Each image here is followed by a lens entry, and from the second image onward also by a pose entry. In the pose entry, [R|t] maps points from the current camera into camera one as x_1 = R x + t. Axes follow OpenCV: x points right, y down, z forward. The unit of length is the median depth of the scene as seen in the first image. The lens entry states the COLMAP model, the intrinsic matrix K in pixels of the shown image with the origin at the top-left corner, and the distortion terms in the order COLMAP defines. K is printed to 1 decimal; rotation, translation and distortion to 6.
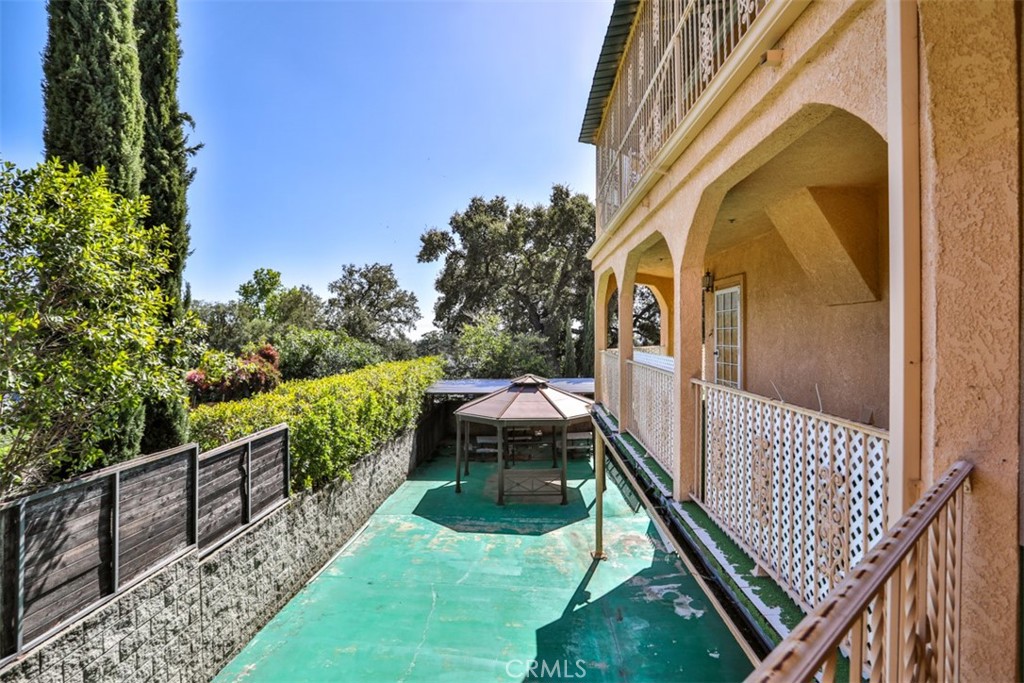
lens RADIAL K [[534.2, 0, 509.7], [0, 534.2, 337.4], [0, 0, 1]] dist [-0.063176, 0.018996]
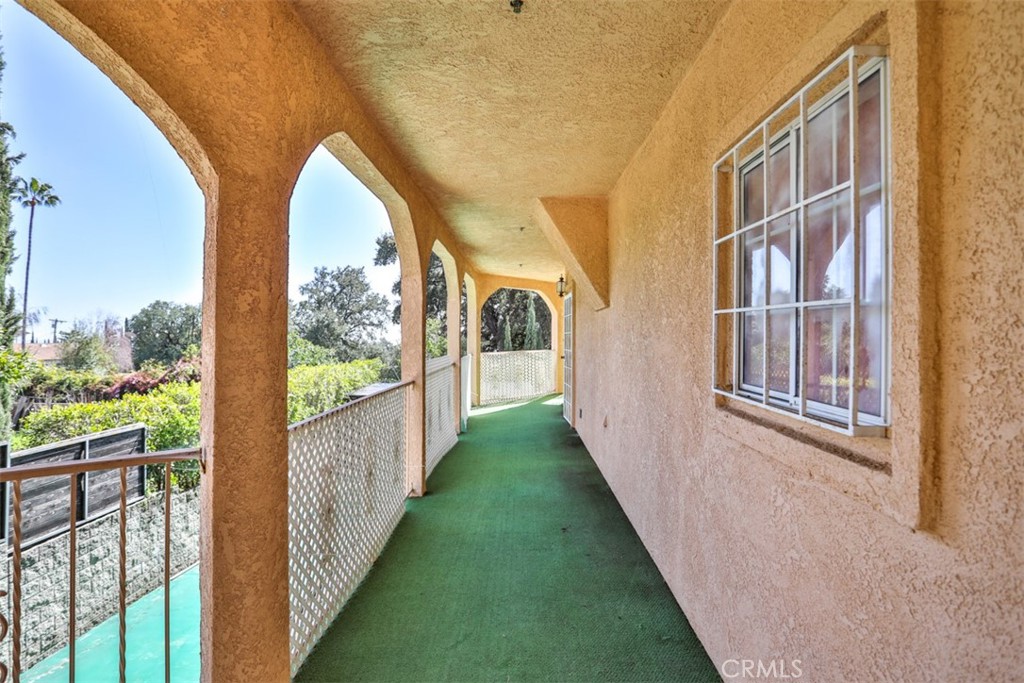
lens RADIAL K [[534.2, 0, 512.3], [0, 534.2, 335.5], [0, 0, 1]] dist [-0.063176, 0.018996]
pose [[0.999576, 0.004075, 0.028816, 0.299763], [-0.003799, 0.999946, -0.009633, -0.001113], [-0.028853, 0.009519, 0.999538, -0.037204]]
